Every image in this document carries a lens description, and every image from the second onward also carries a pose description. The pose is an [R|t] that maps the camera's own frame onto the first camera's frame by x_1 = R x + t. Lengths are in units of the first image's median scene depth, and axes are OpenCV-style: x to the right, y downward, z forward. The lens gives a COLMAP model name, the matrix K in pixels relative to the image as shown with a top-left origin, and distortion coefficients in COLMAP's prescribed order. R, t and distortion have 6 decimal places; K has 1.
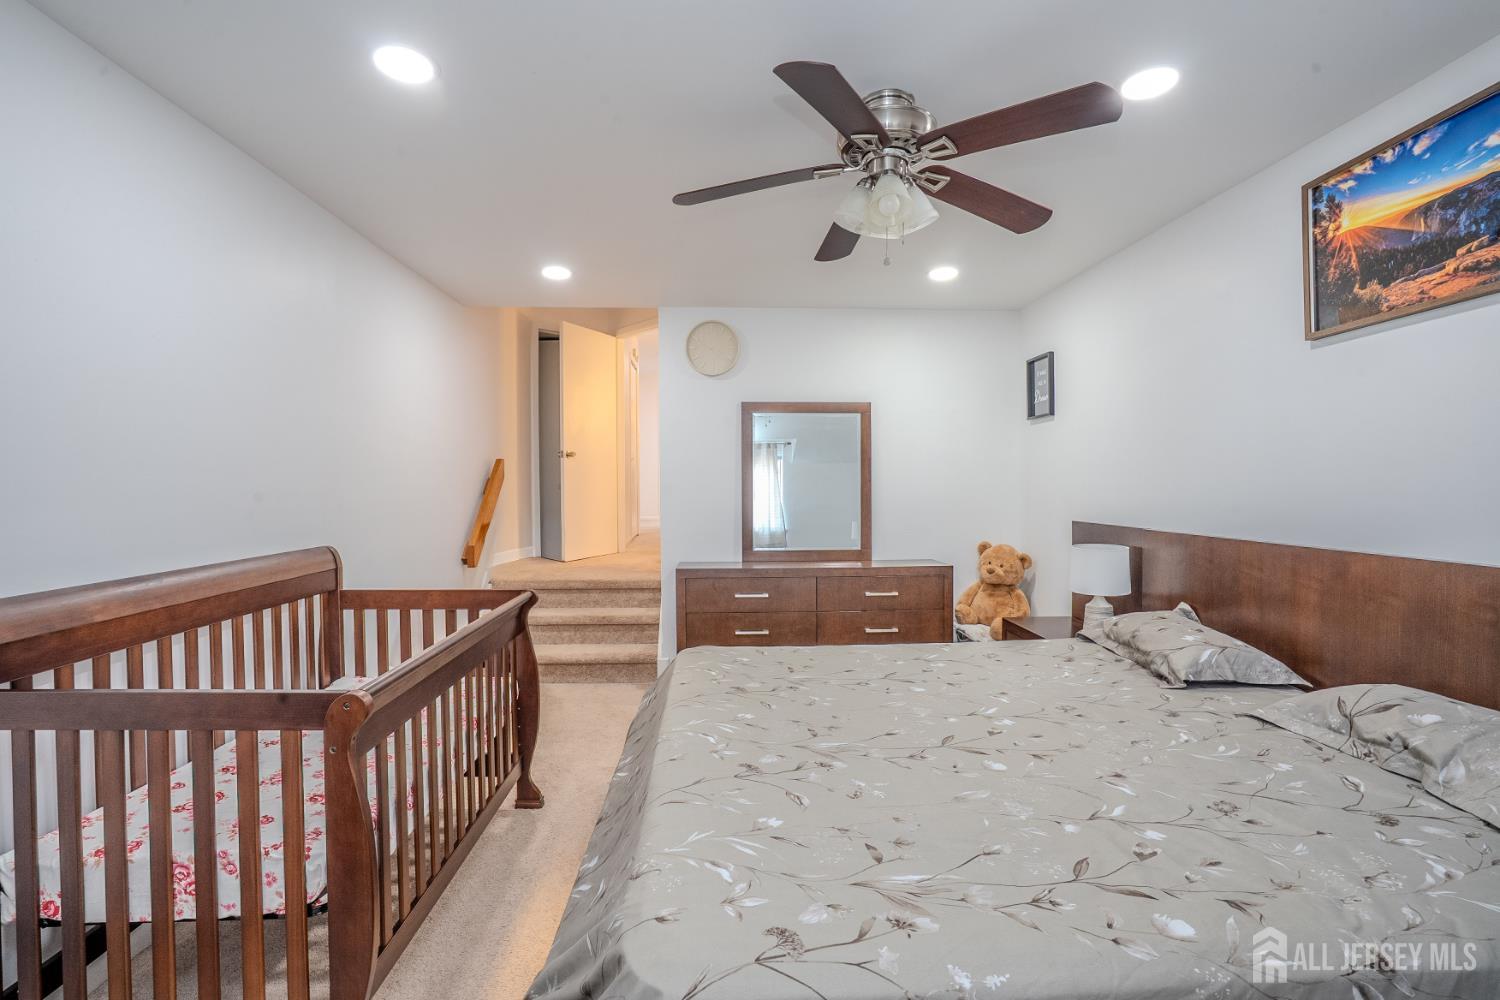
lens RADIAL K [[691.6, 0, 744.0], [0, 691.6, 501.8], [0, 0, 1]] dist [-0.056831, 0.024015]
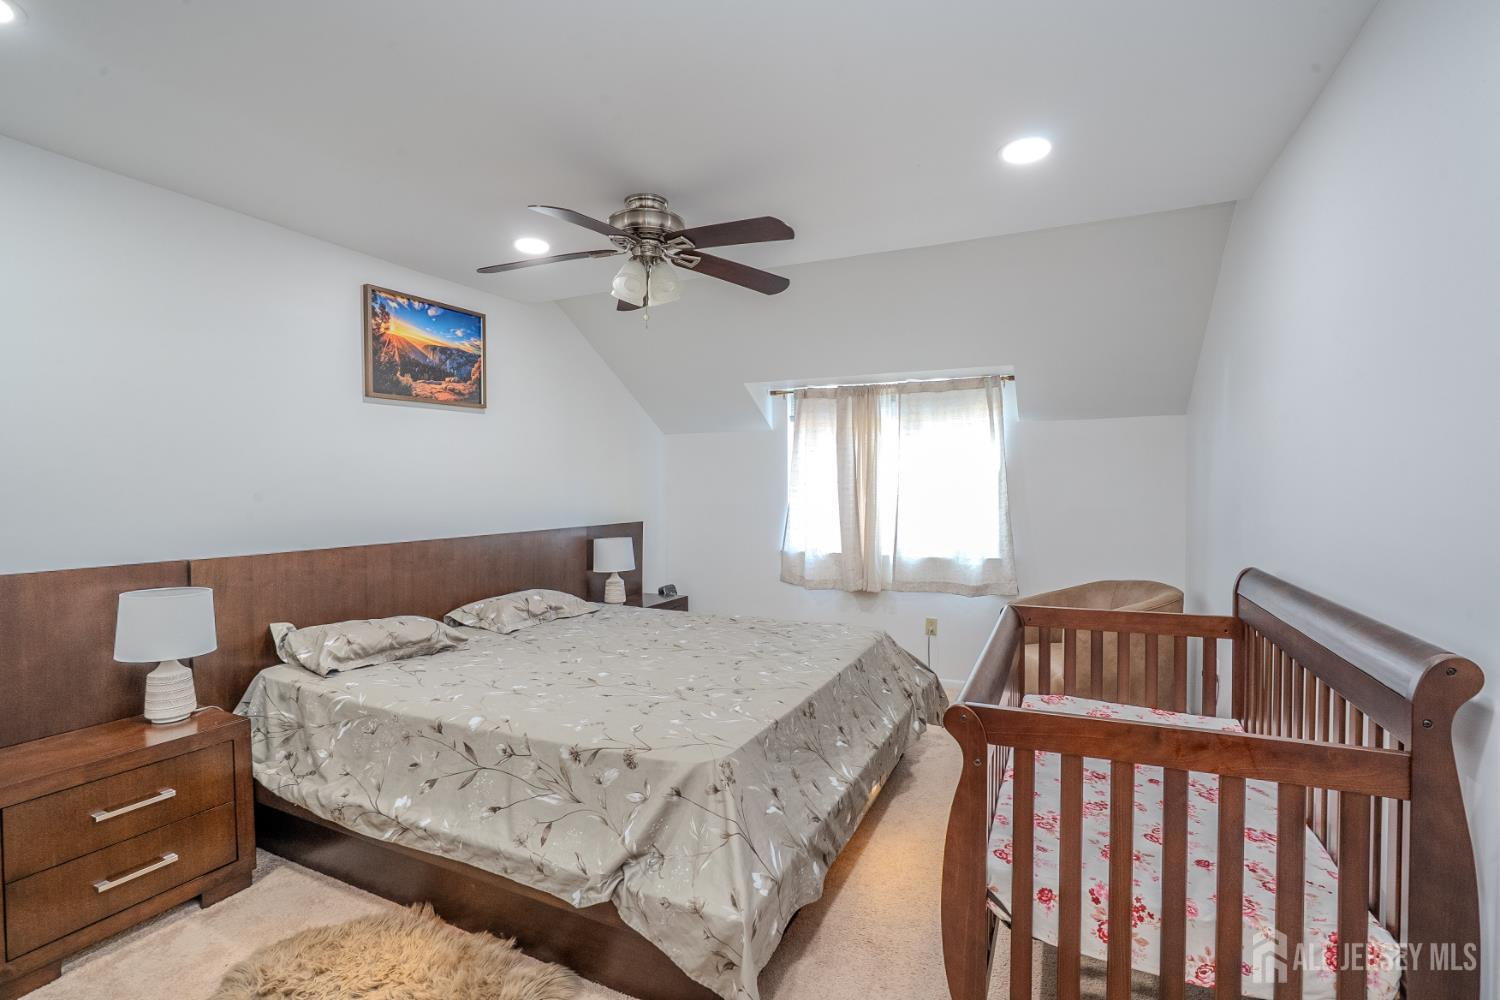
lens RADIAL K [[691.6, 0, 744.0], [0, 691.6, 501.8], [0, 0, 1]] dist [-0.056831, 0.024015]
pose [[-0.876241, -0.001408, 0.481870, -0.560869], [0.020870, 0.998946, 0.040870, -0.070285], [-0.481420, 0.045869, -0.875289, 2.027222]]
